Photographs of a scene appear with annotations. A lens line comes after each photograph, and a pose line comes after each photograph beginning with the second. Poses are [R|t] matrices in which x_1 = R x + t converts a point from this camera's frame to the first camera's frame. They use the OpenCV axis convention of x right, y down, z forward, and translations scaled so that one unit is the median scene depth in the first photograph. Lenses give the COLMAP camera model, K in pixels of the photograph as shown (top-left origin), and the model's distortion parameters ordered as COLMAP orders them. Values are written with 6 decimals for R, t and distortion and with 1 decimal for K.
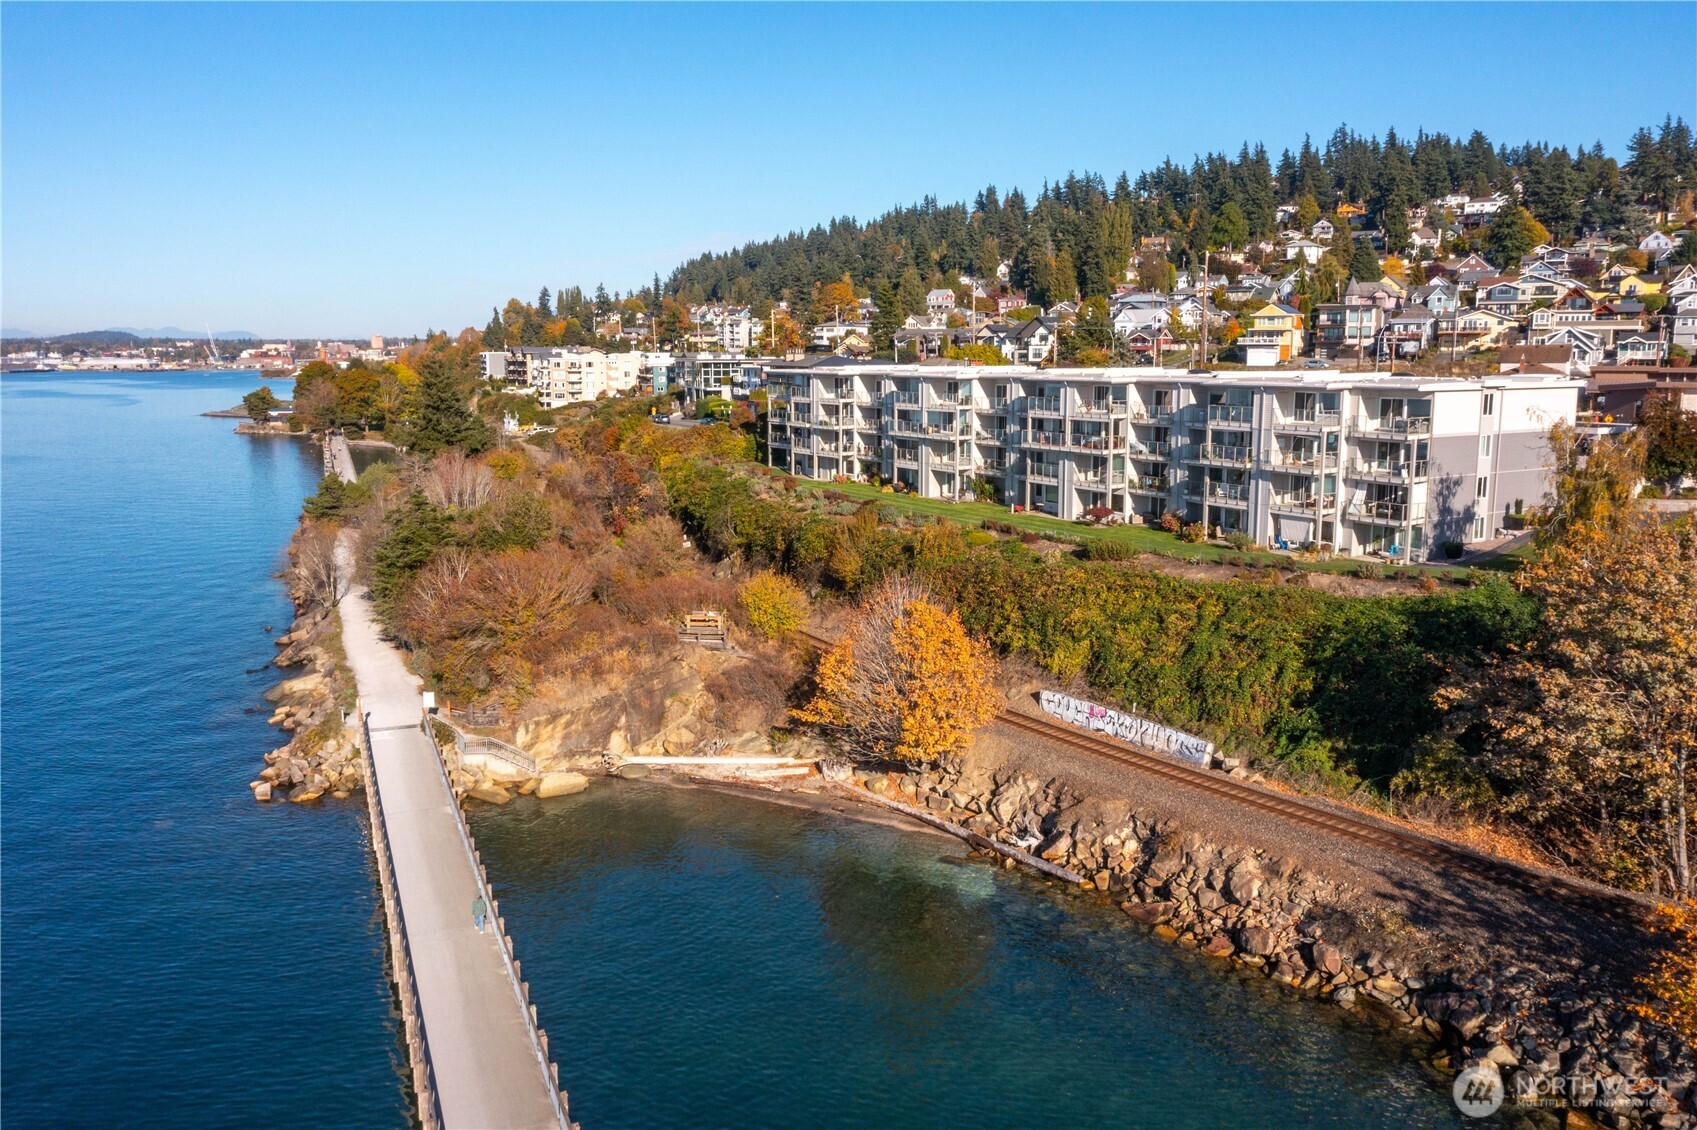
lens RADIAL K [[1331.7, 0, 839.4], [0, 1331.7, 572.6], [0, 0, 1]] dist [-0.026703, 0.020040]
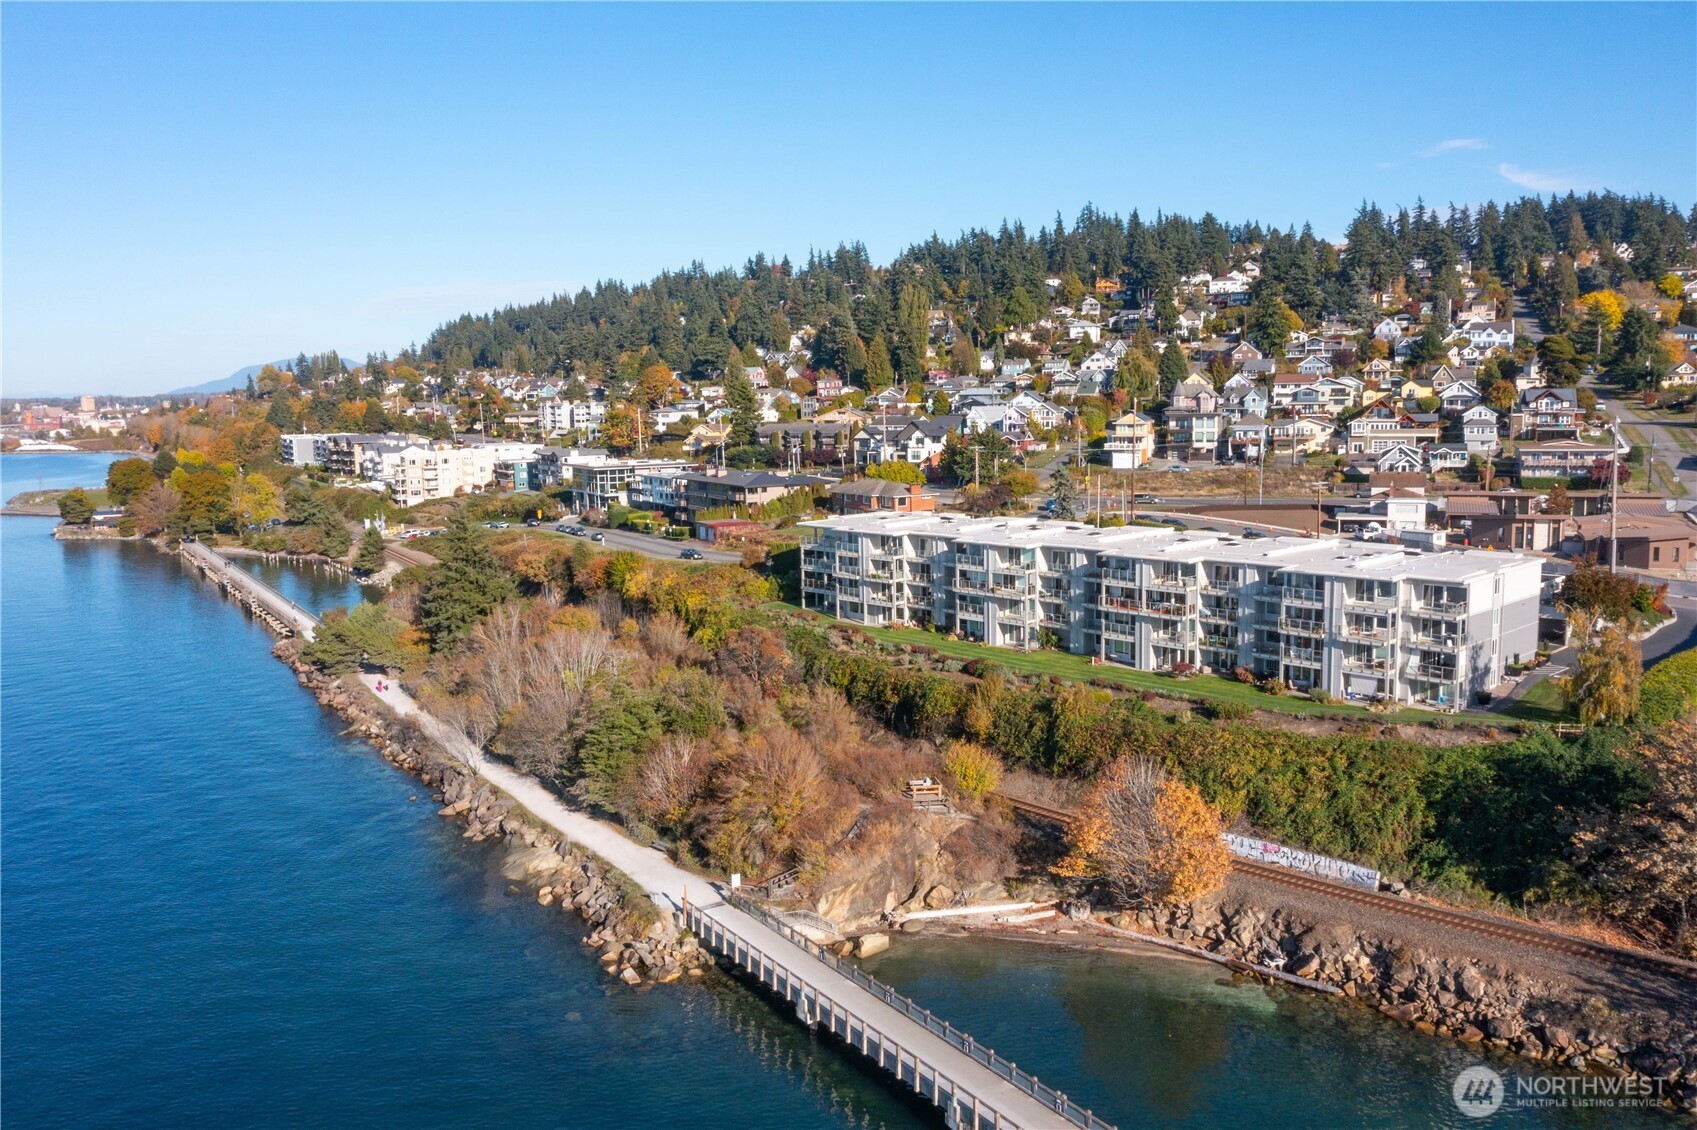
lens RADIAL K [[1331.7, 0, 839.2], [0, 1331.7, 554.9], [0, 0, 1]] dist [-0.026703, 0.020040]
pose [[0.980946, -0.038809, 0.190365, -0.292357], [0.047669, 0.997972, -0.042184, -0.094488], [-0.188342, 0.050455, 0.980807, -0.133605]]
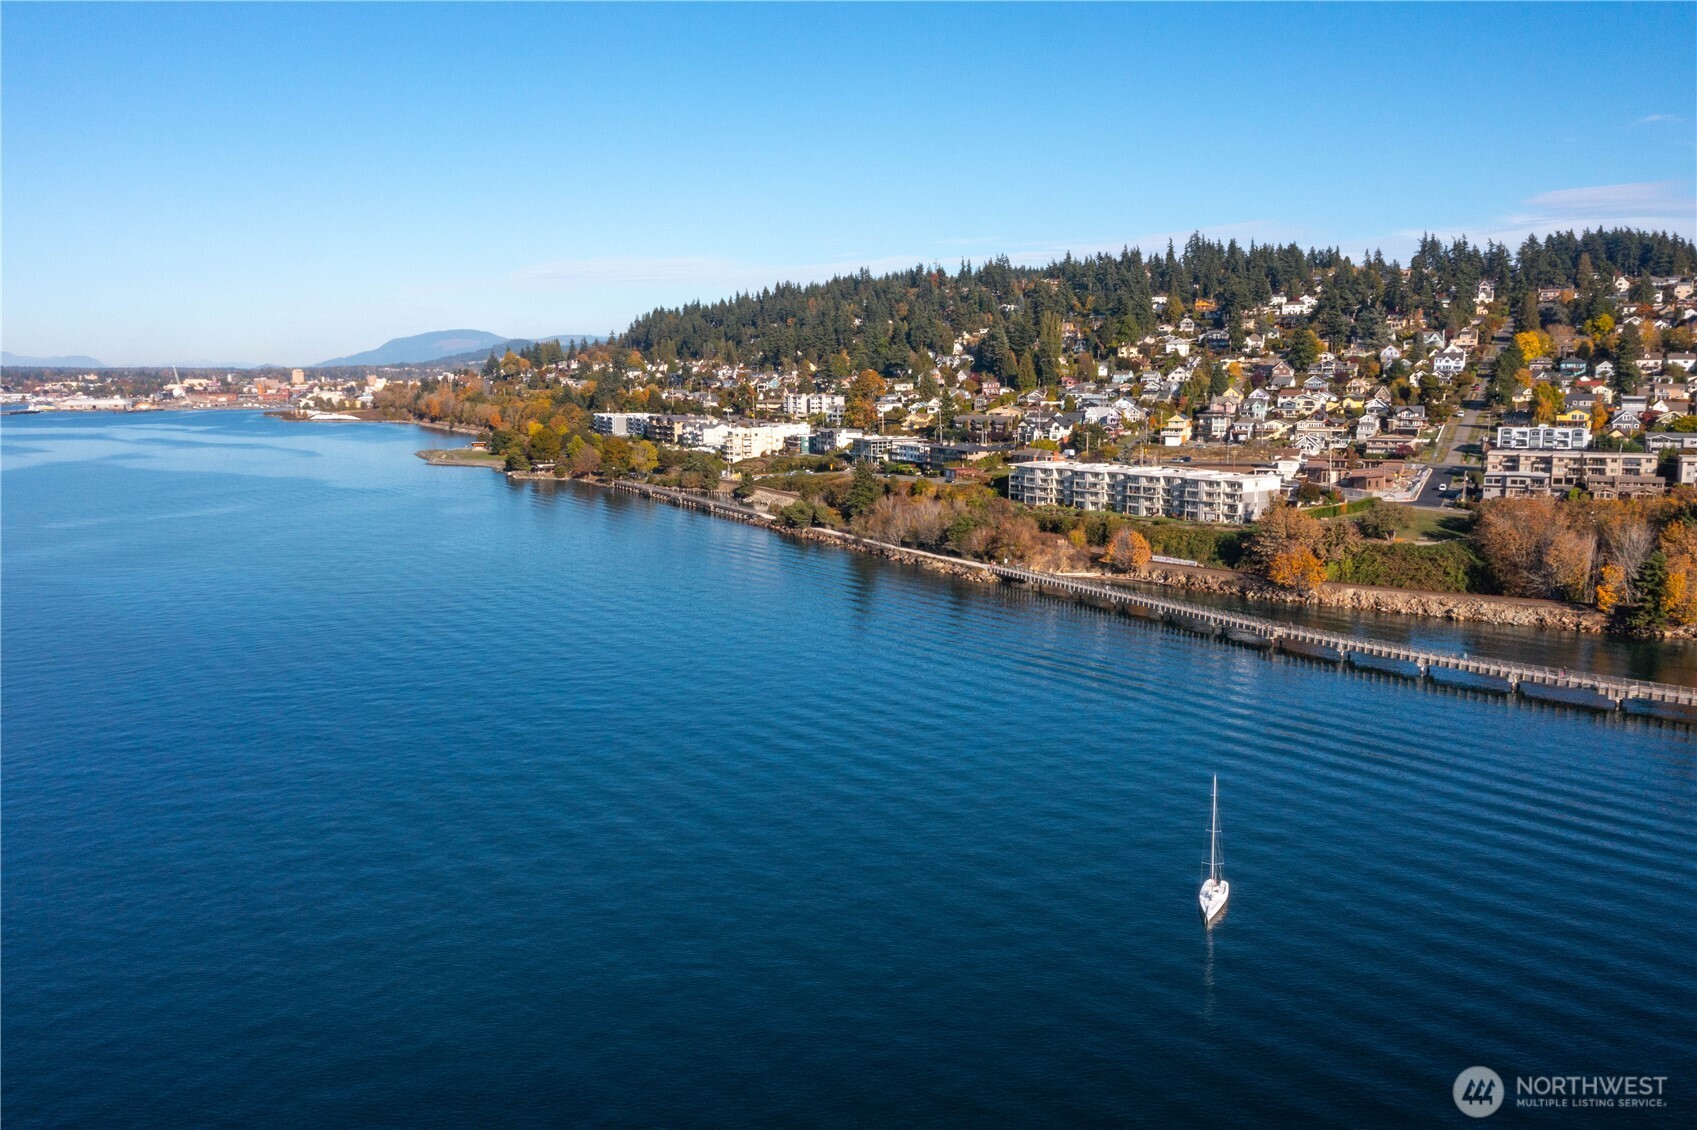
lens RADIAL K [[1331.7, 0, 848.1], [0, 1331.7, 566.4], [0, 0, 1]] dist [-0.026703, 0.020040]
pose [[0.994211, -0.018006, 0.105924, -0.820226], [0.020257, 0.999590, -0.020215, 0.124684], [-0.105517, 0.022244, 0.994169, -2.008589]]
